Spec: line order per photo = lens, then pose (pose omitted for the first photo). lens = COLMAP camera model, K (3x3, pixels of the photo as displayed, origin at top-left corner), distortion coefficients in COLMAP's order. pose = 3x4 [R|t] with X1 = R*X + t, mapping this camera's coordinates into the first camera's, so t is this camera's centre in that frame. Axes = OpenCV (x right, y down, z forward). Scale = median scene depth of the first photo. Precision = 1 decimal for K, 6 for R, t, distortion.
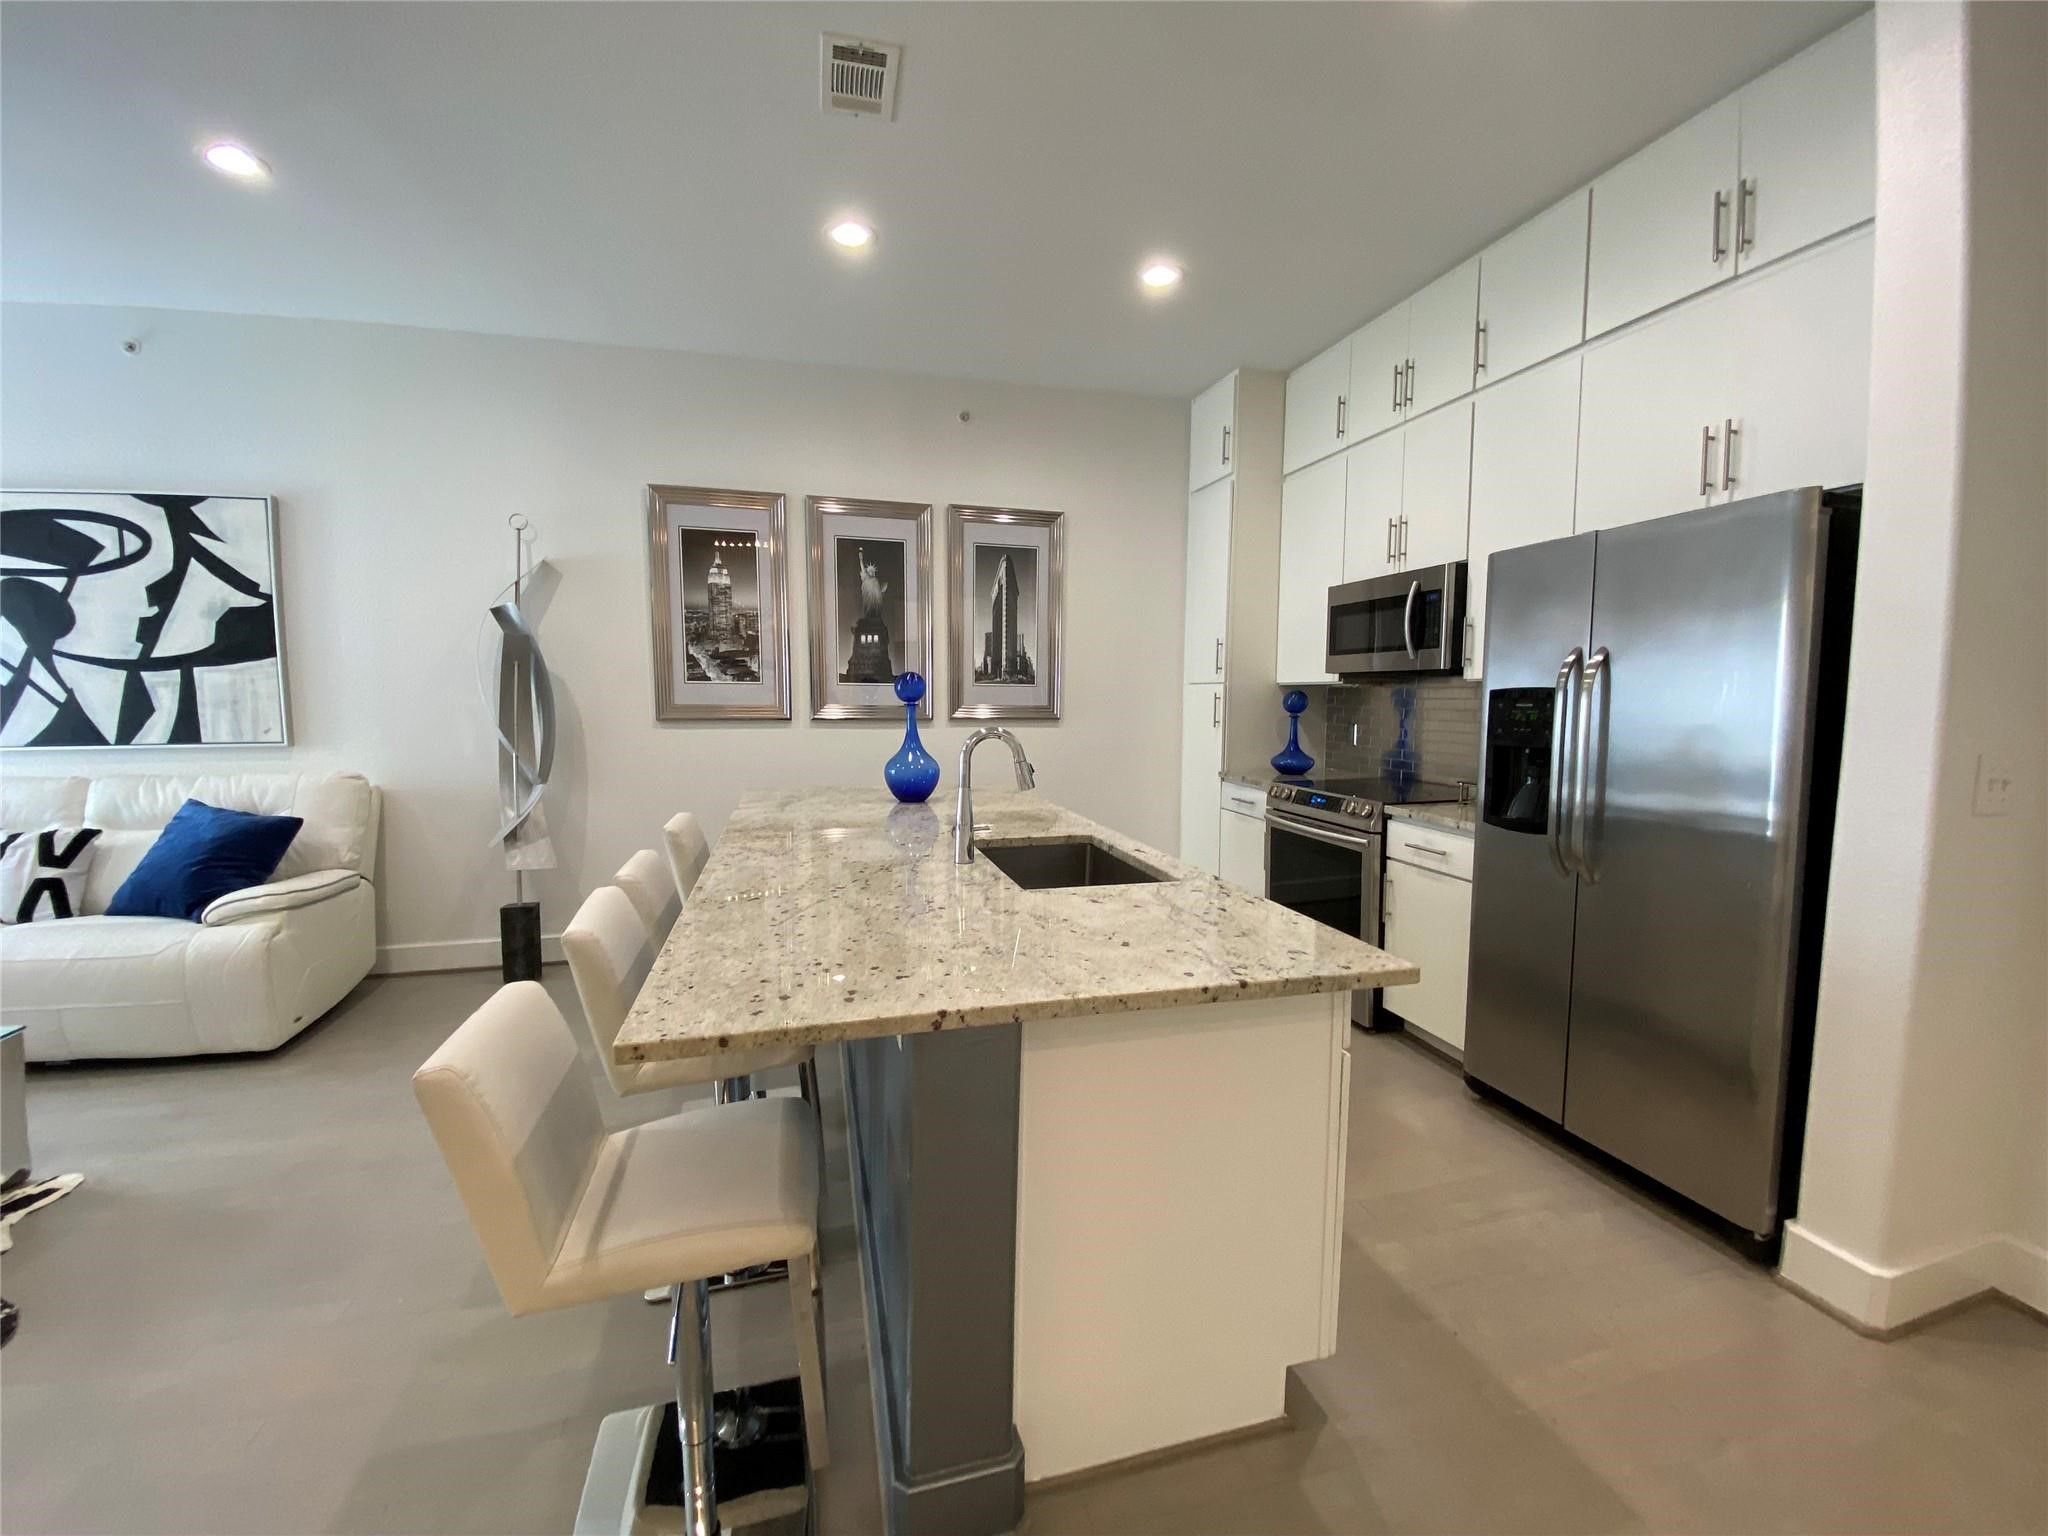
lens RADIAL K [[828.8, 0, 1023.0], [0, 828.8, 767.9], [0, 0, 1]] dist [0.013428, -0.018525]
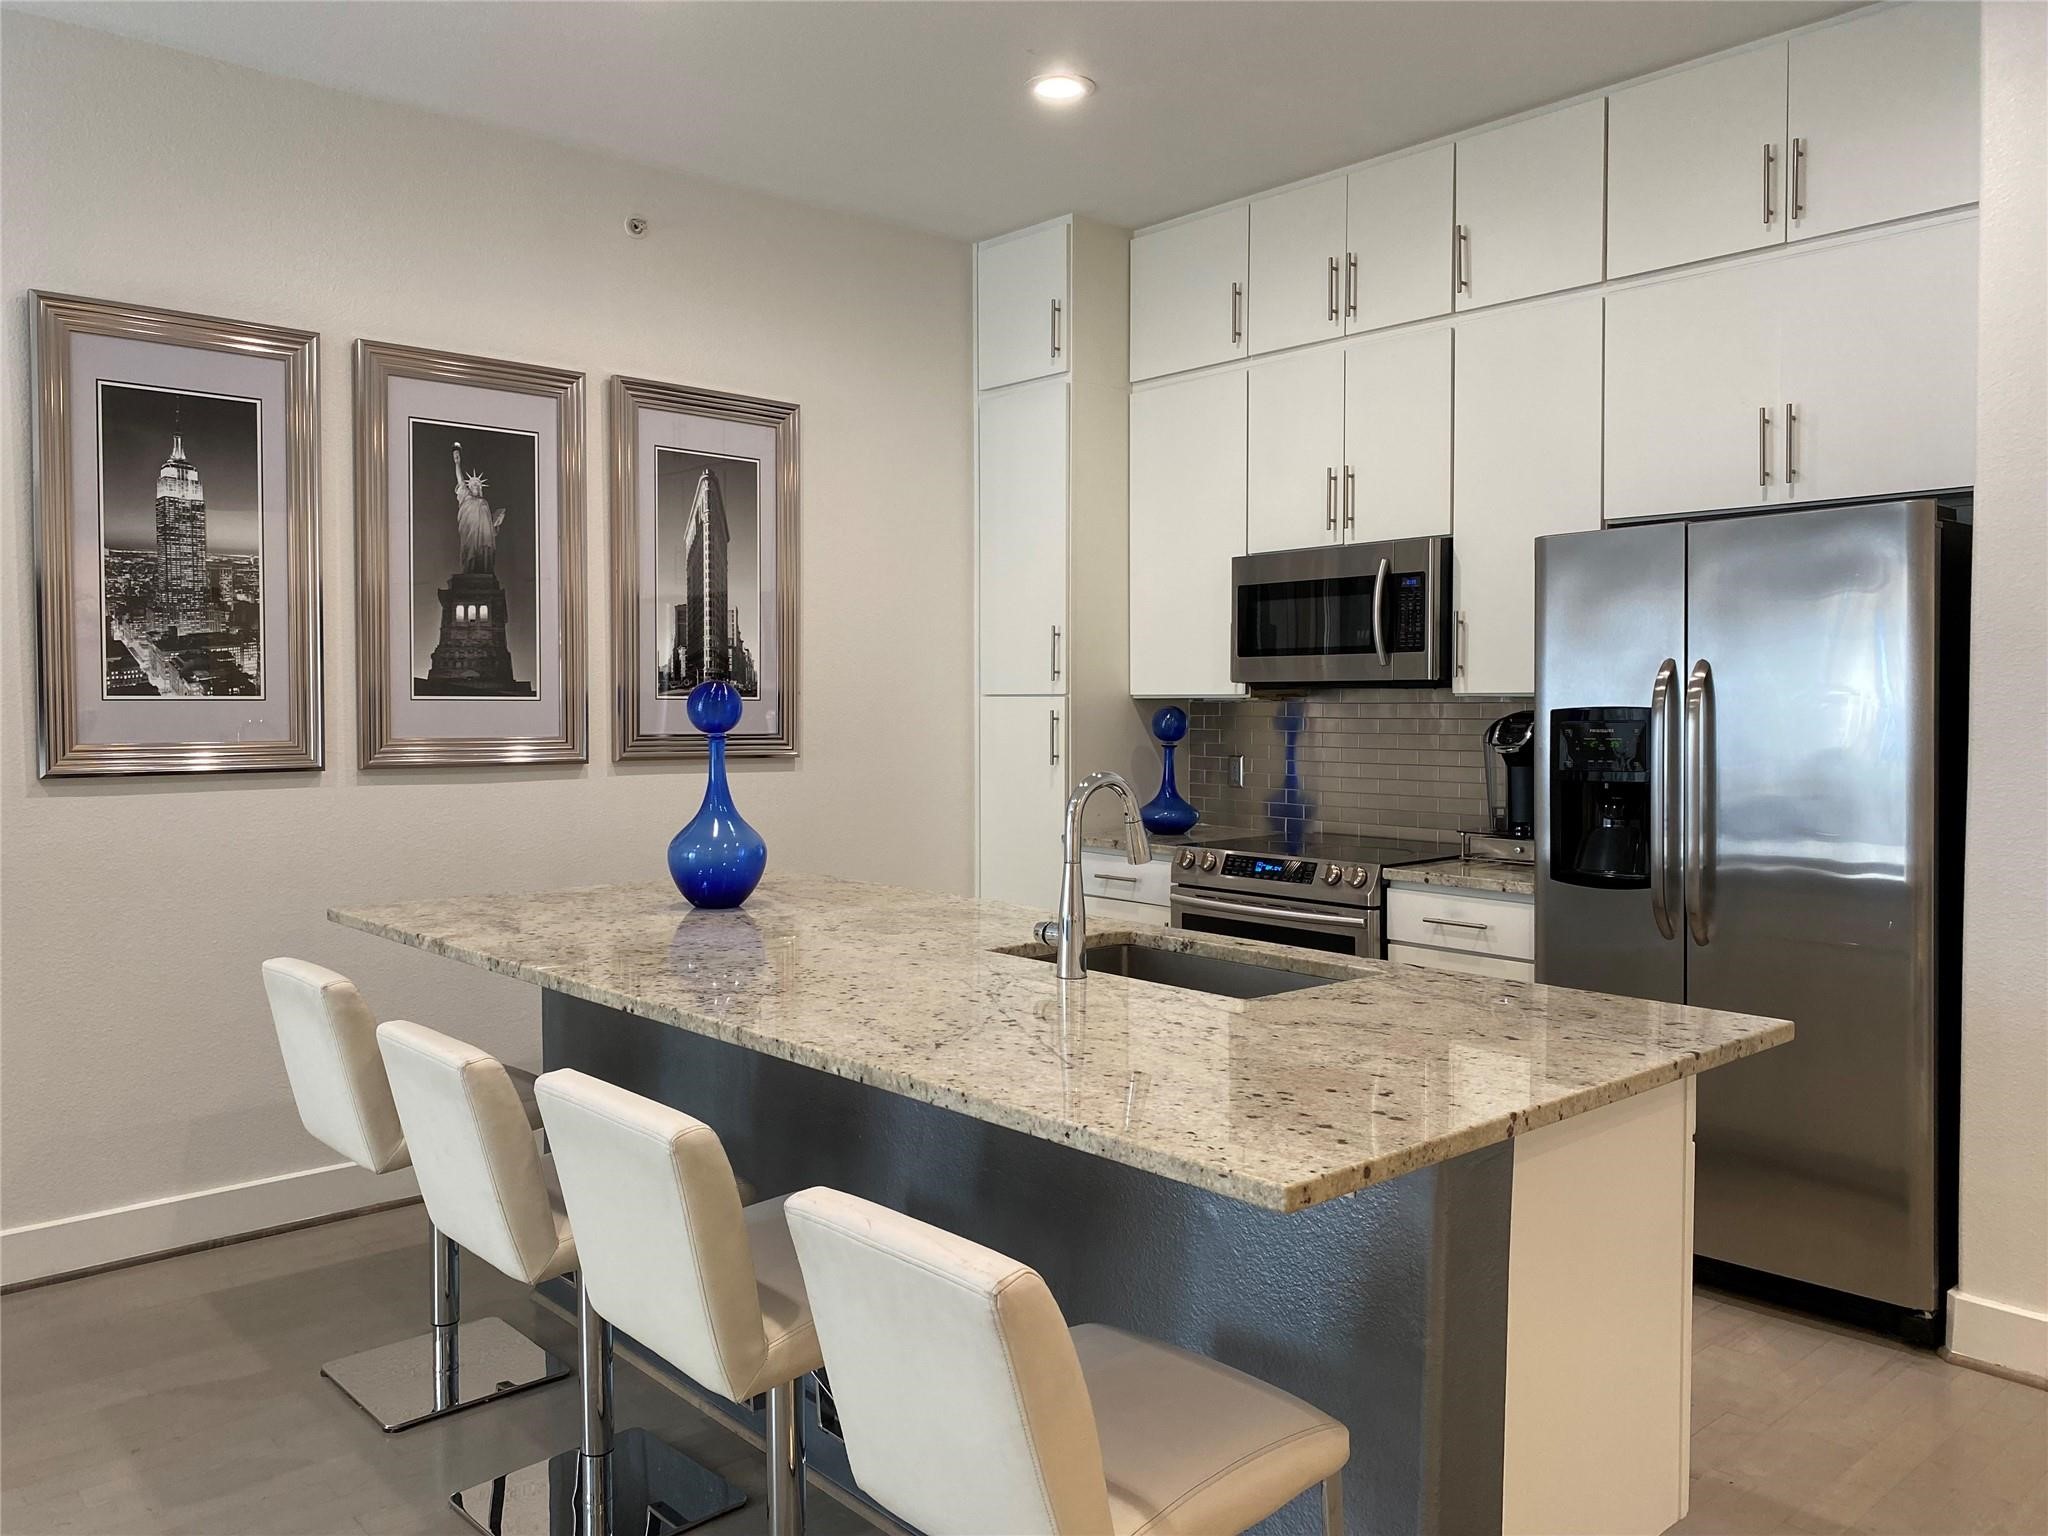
lens RADIAL K [[1565.7, 0, 1033.3], [0, 1565.7, 756.3], [0, 0, 1]] dist [-0.002605, -0.005078]
pose [[0.889201, -0.021670, 0.457002, -0.402845], [0.044890, 0.998190, -0.040012, -0.010043], [-0.455308, 0.056093, 0.888565, -0.061280]]
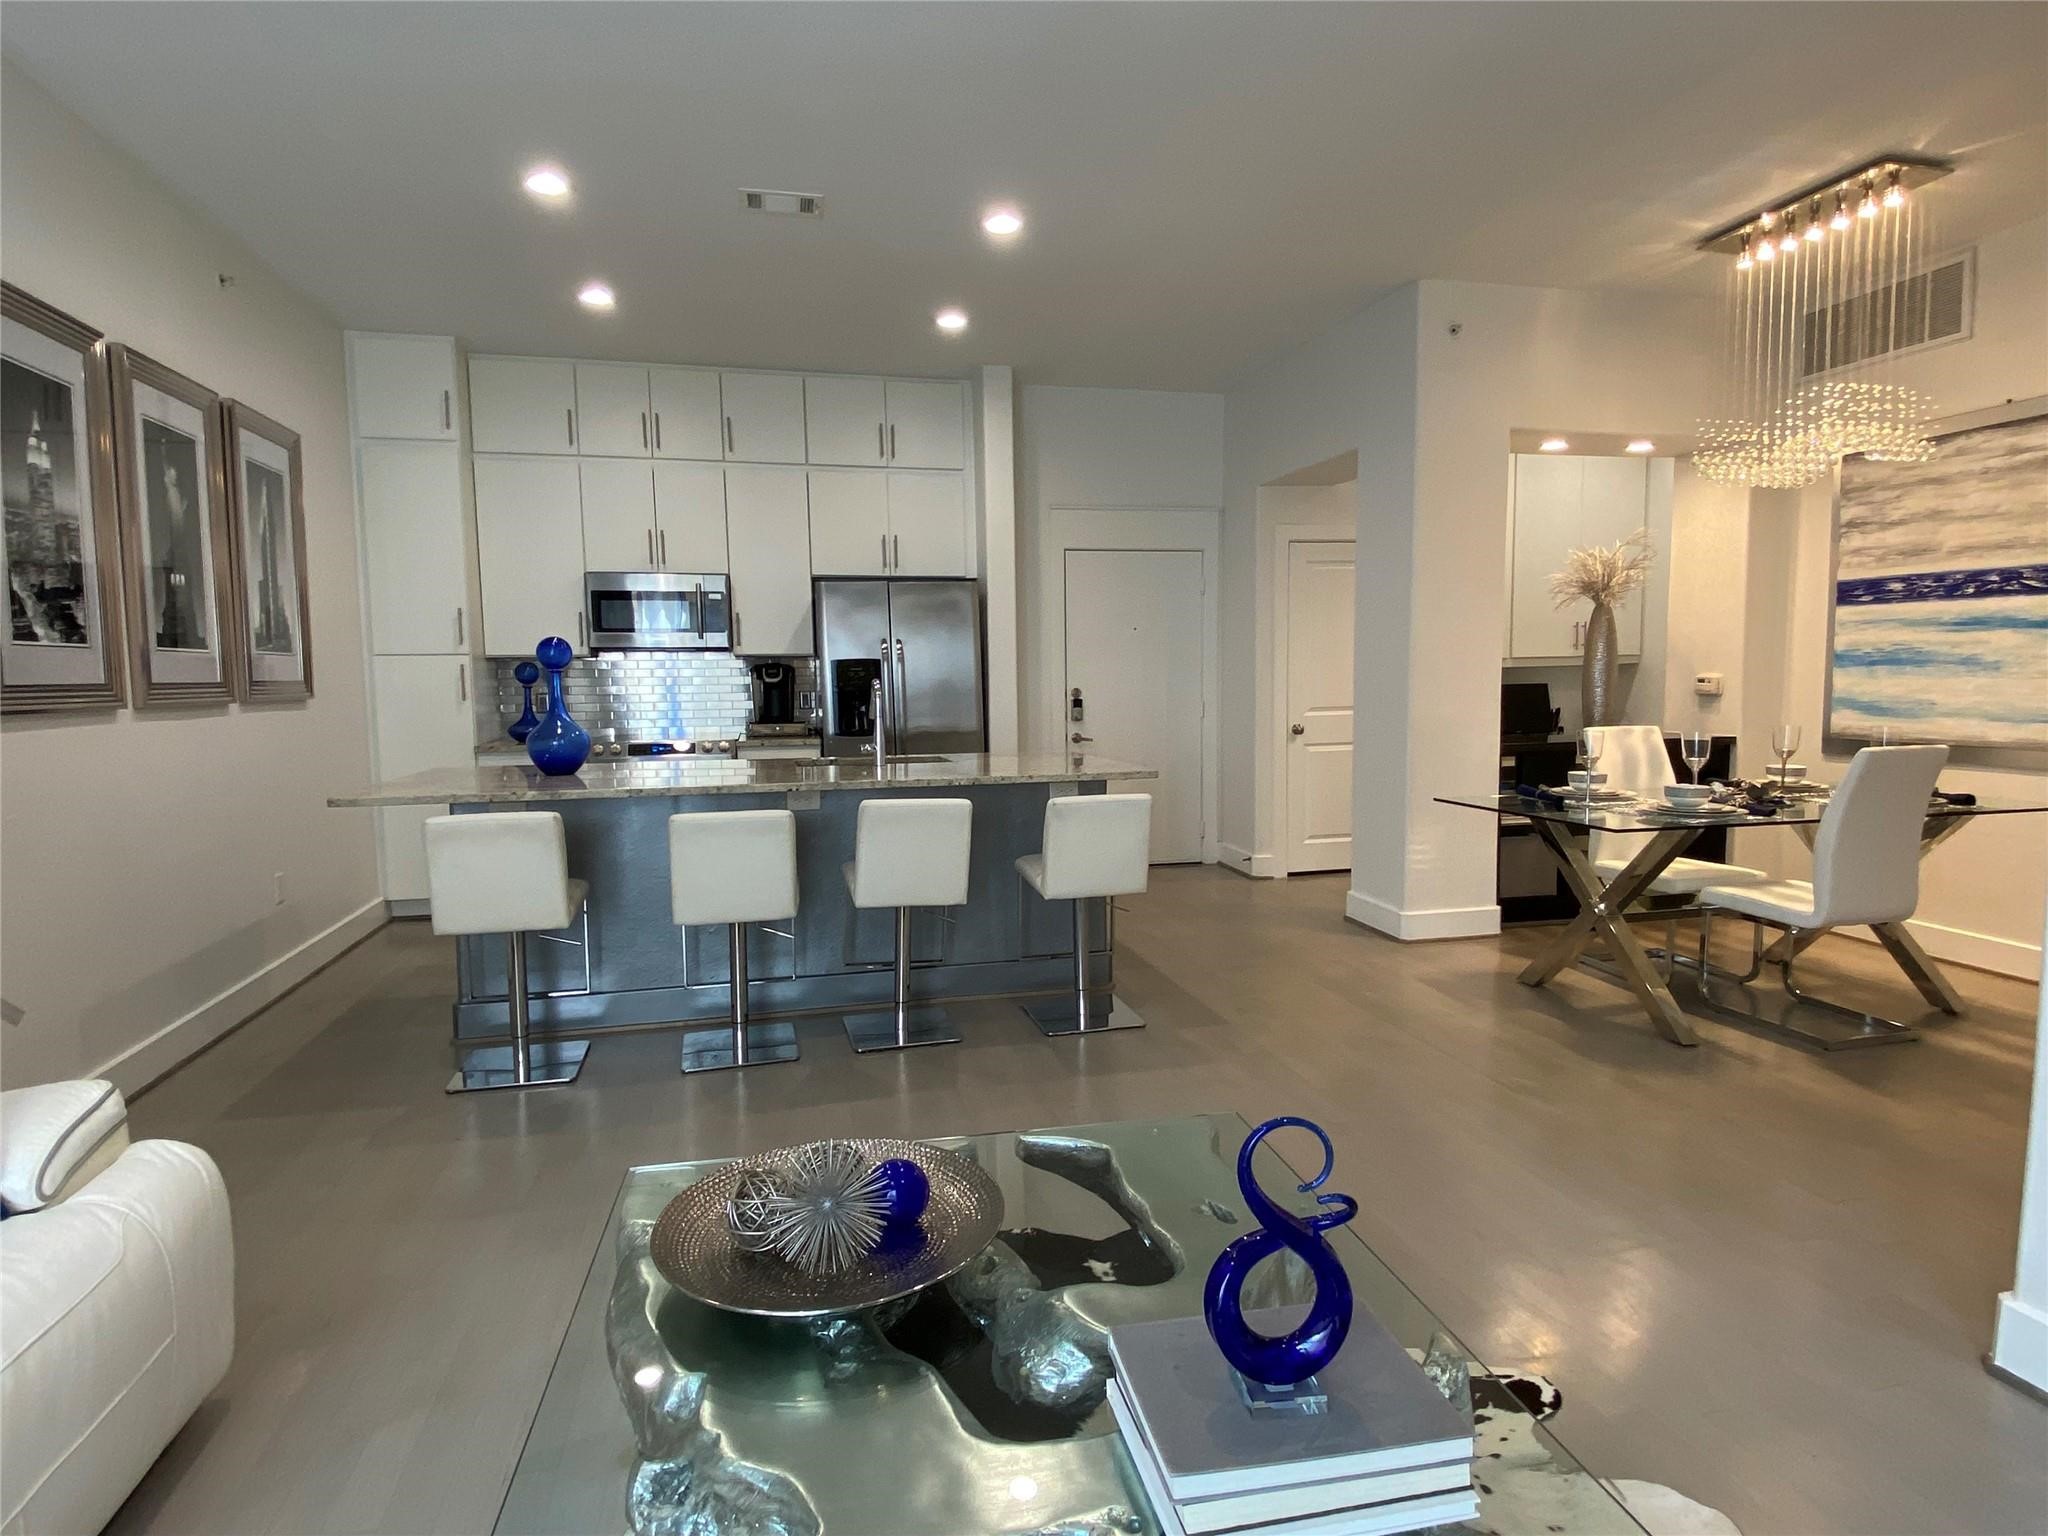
lens RADIAL K [[1103.6, 0, 1029.1], [0, 1103.6, 763.5], [0, 0, 1]] dist [0.039748, -0.032121]
pose [[0.018078, -0.088391, 0.995922, -1.310581], [0.100196, 0.991230, 0.086156, -0.026490], [-0.994803, 0.098230, 0.026776, 0.399080]]
